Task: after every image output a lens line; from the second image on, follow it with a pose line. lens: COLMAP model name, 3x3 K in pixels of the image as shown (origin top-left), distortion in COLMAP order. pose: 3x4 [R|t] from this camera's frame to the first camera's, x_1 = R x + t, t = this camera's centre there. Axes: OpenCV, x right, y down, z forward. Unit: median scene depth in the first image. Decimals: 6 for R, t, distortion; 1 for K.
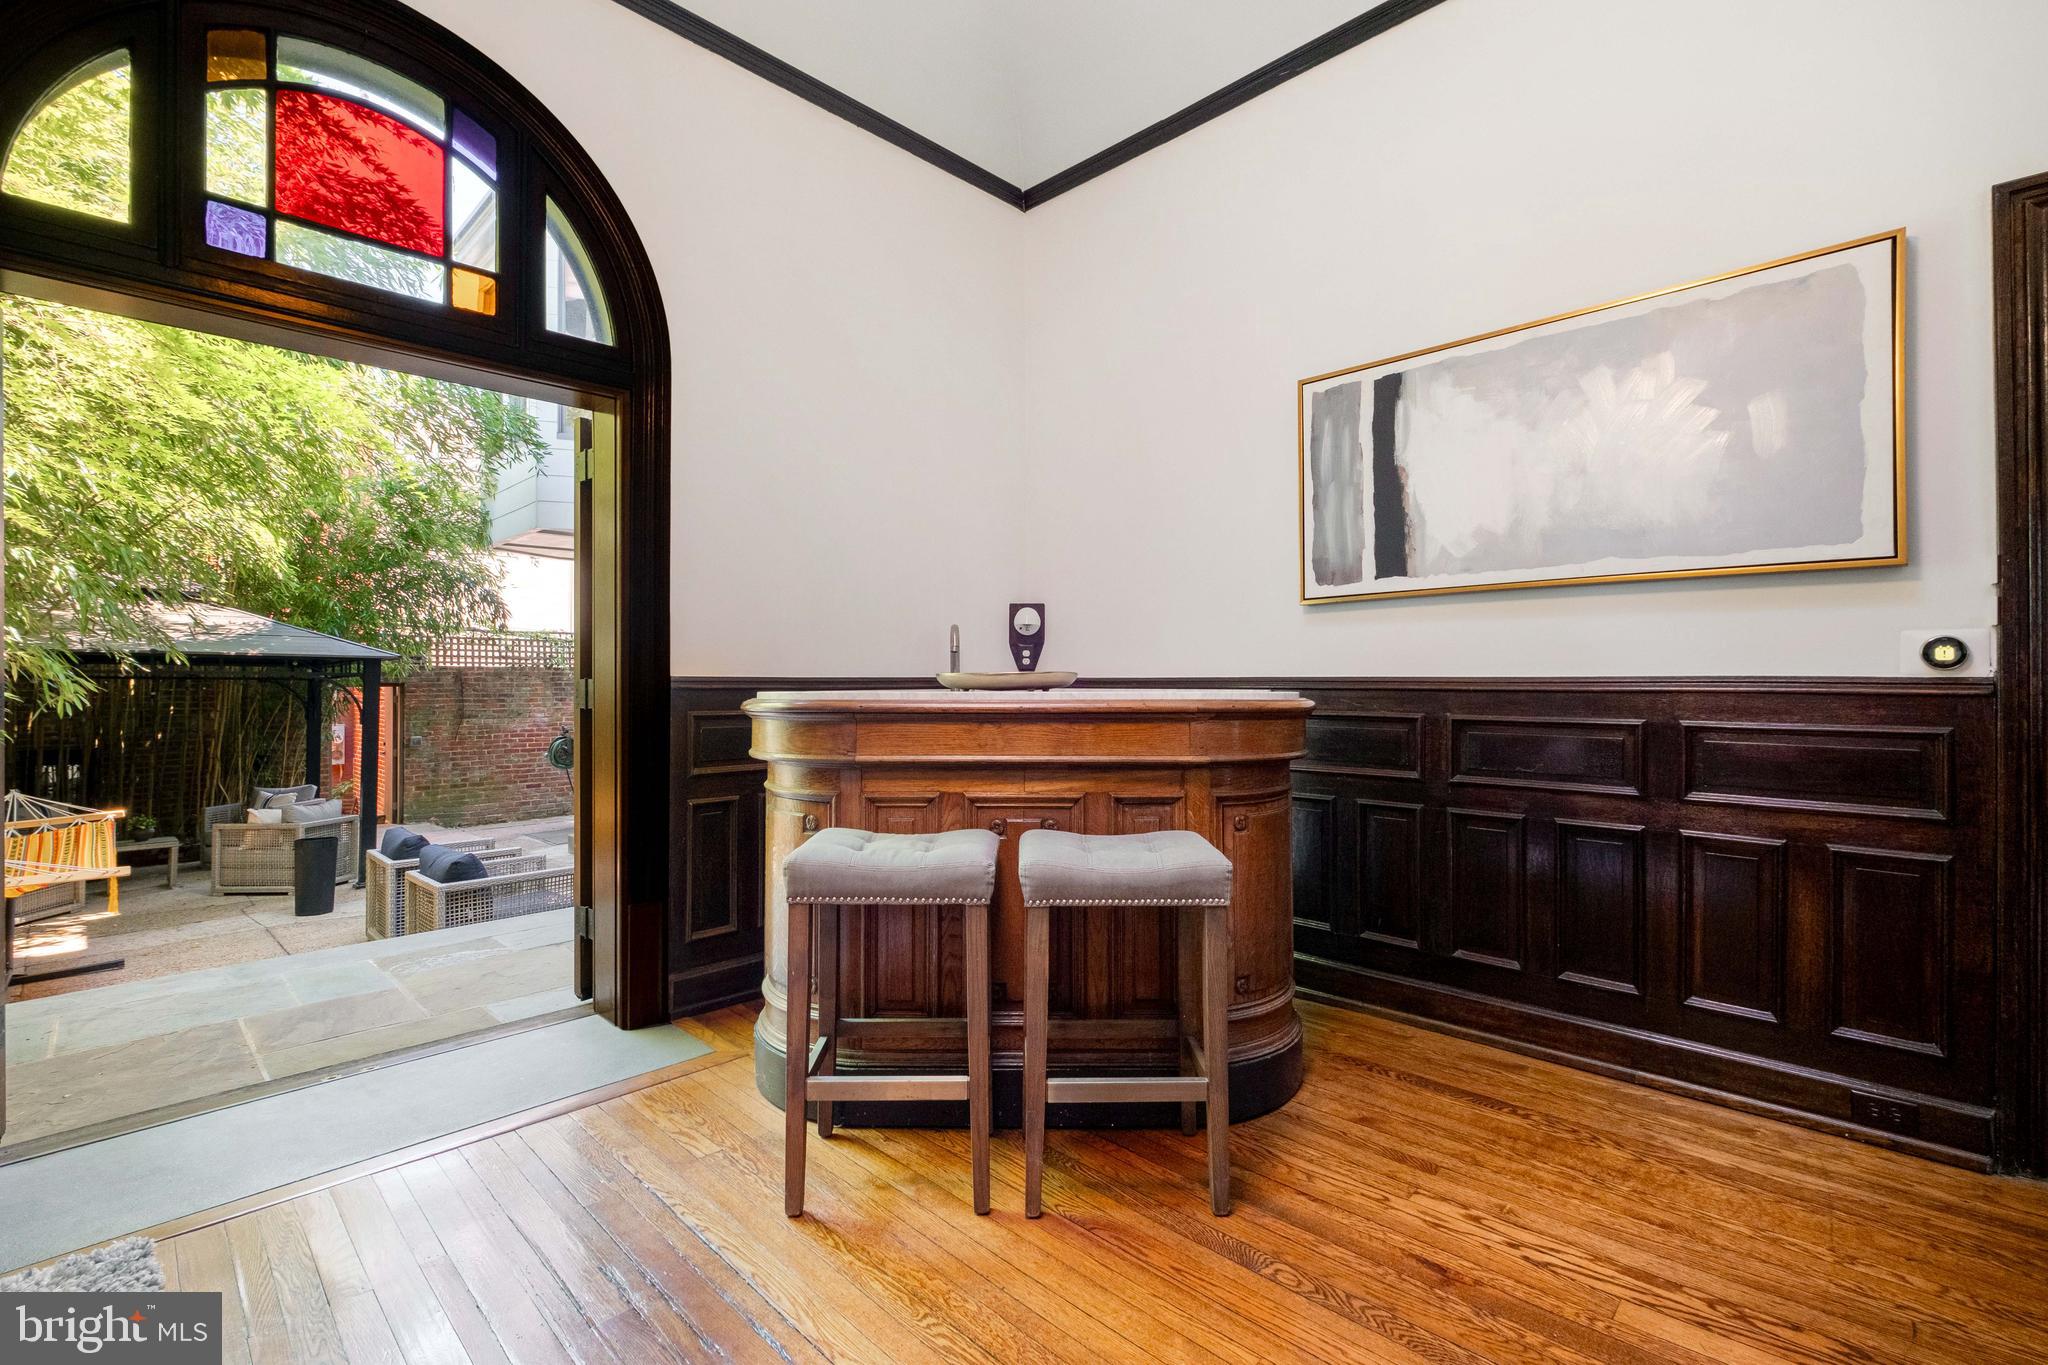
lens RADIAL K [[897.6, 0, 1026.1], [0, 897.6, 677.5], [0, 0, 1]] dist [-0.001146, -0.001215]
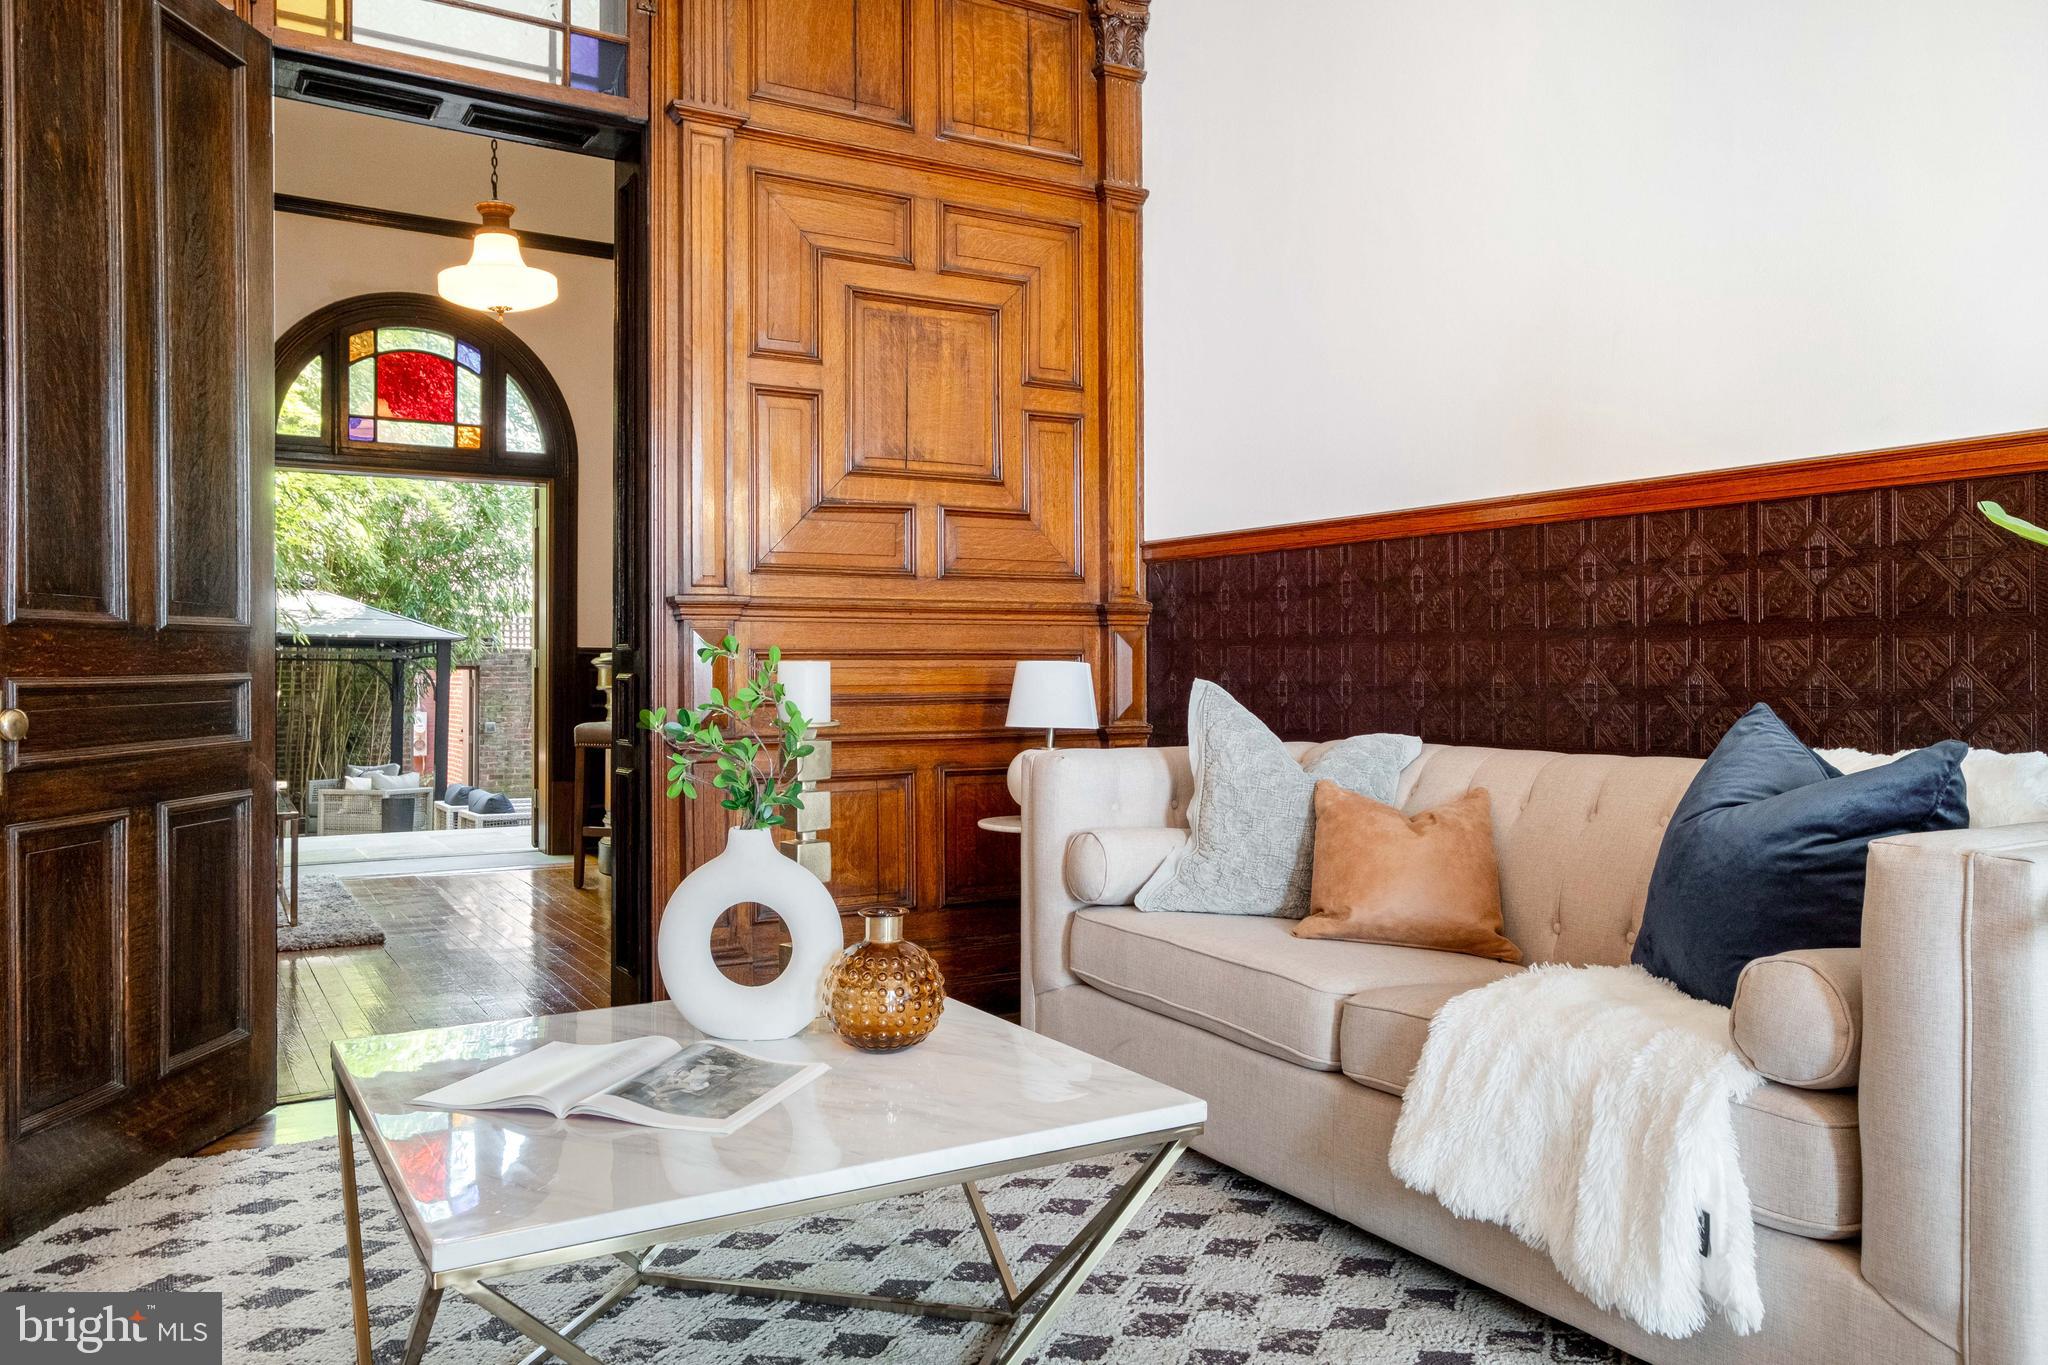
lens RADIAL K [[1472.5, 0, 1019.2], [0, 1472.5, 667.9], [0, 0, 1]] dist [0.001622, 0.012515]
pose [[0.962835, 0.000817, -0.270087, 1.287307], [-0.001330, 0.999998, -0.001718, 0.046352], [0.270085, 0.002013, 0.962834, -1.604396]]
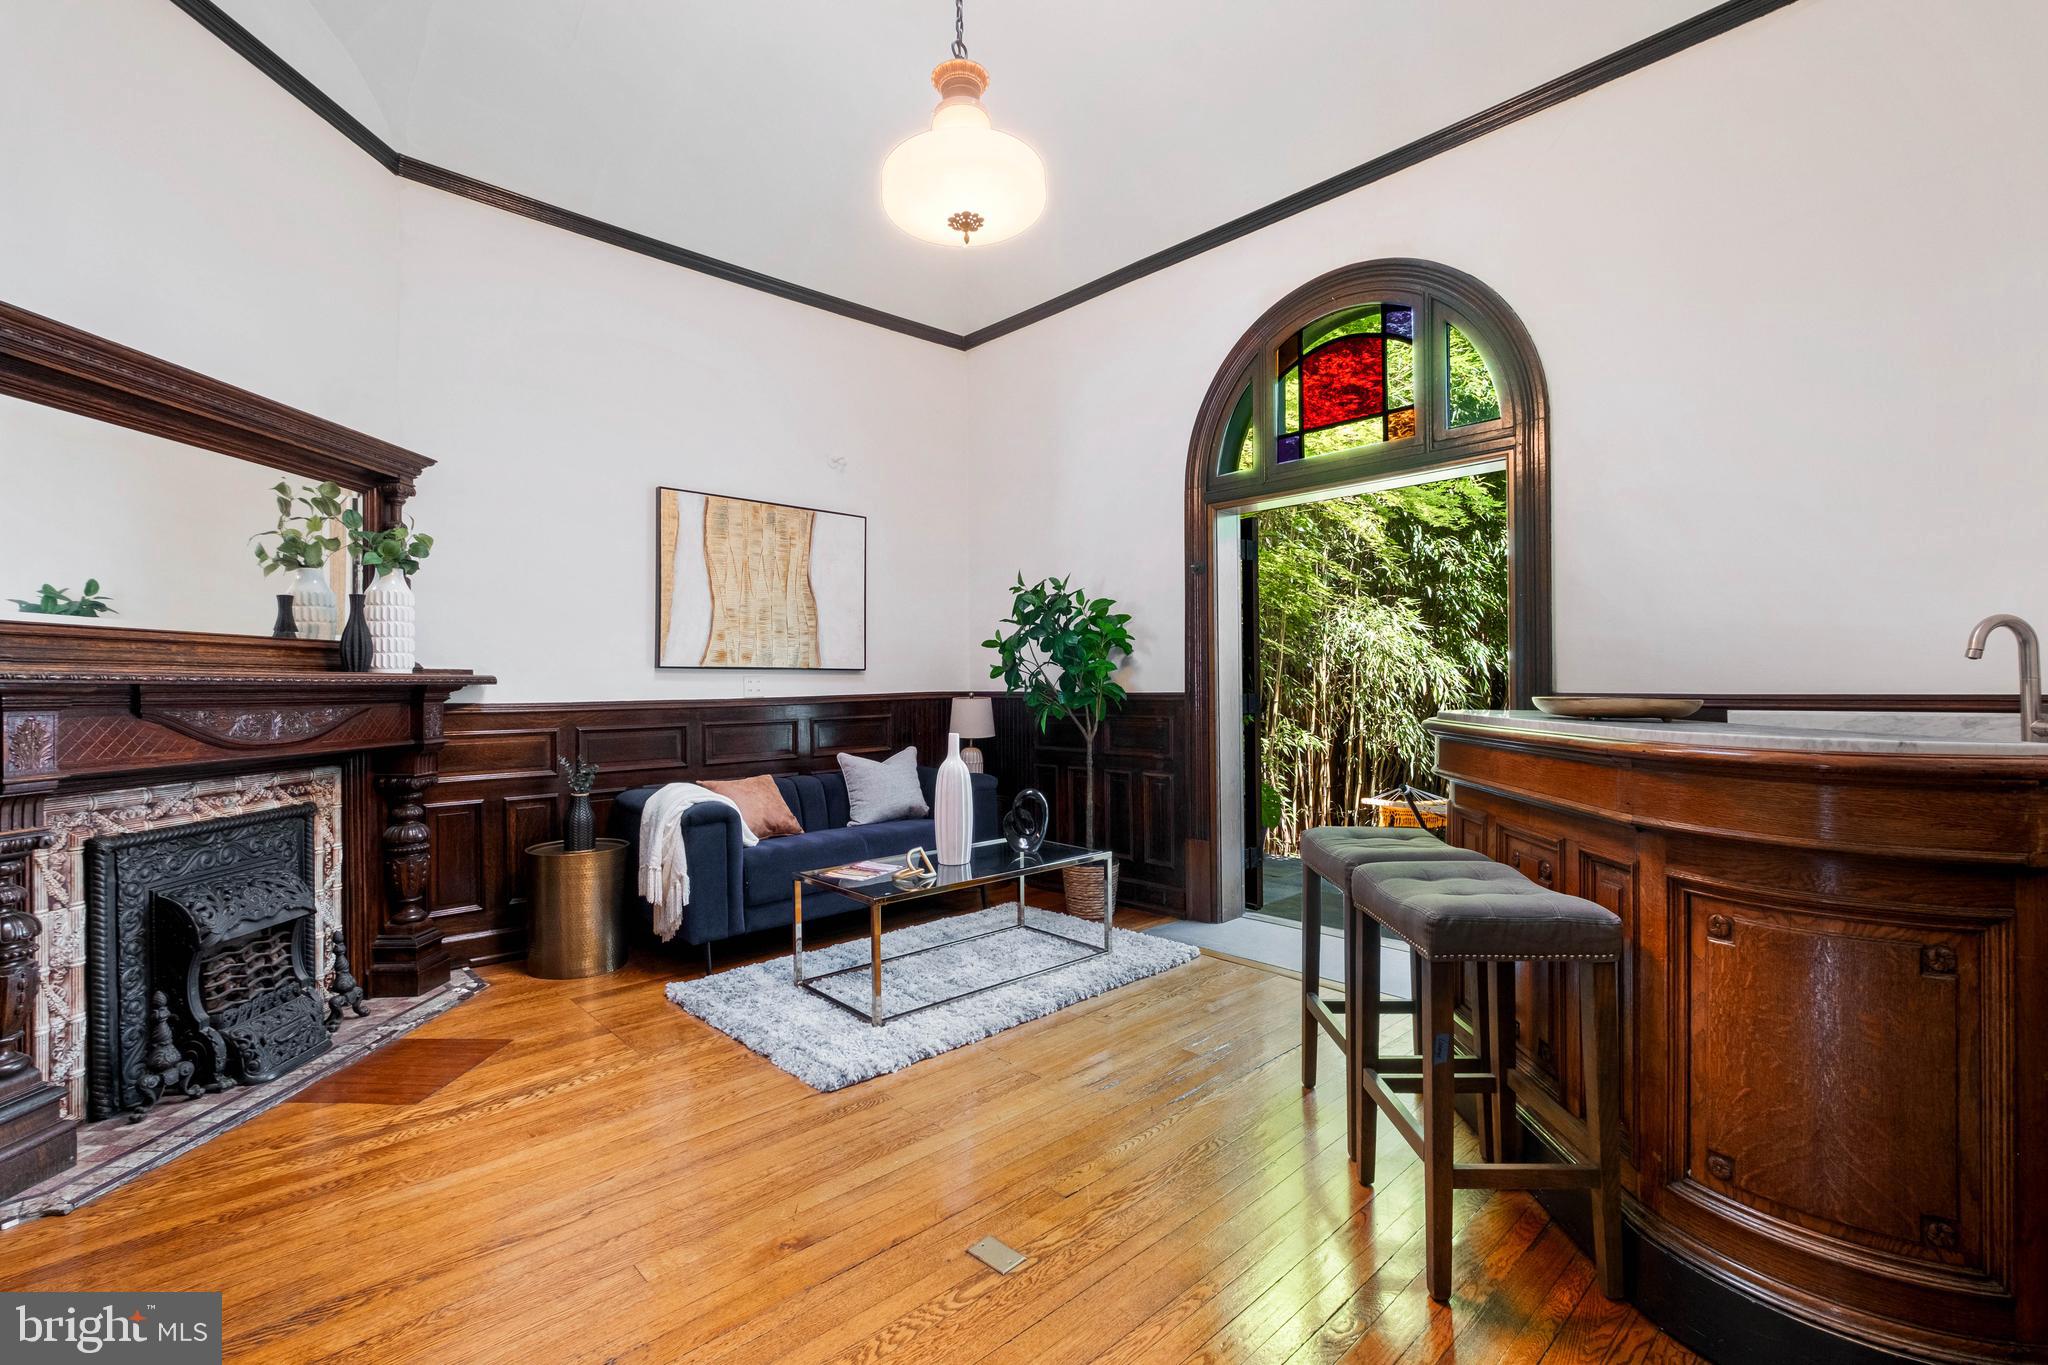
lens RADIAL K [[897.6, 0, 1032.7], [0, 897.6, 680.2], [0, 0, 1]] dist [-0.001146, -0.001215]
pose [[-0.033030, -0.002487, -0.999451, 0.840172], [0.008266, 0.999962, -0.002761, -0.023416], [0.999420, -0.008352, -0.033008, 0.457608]]
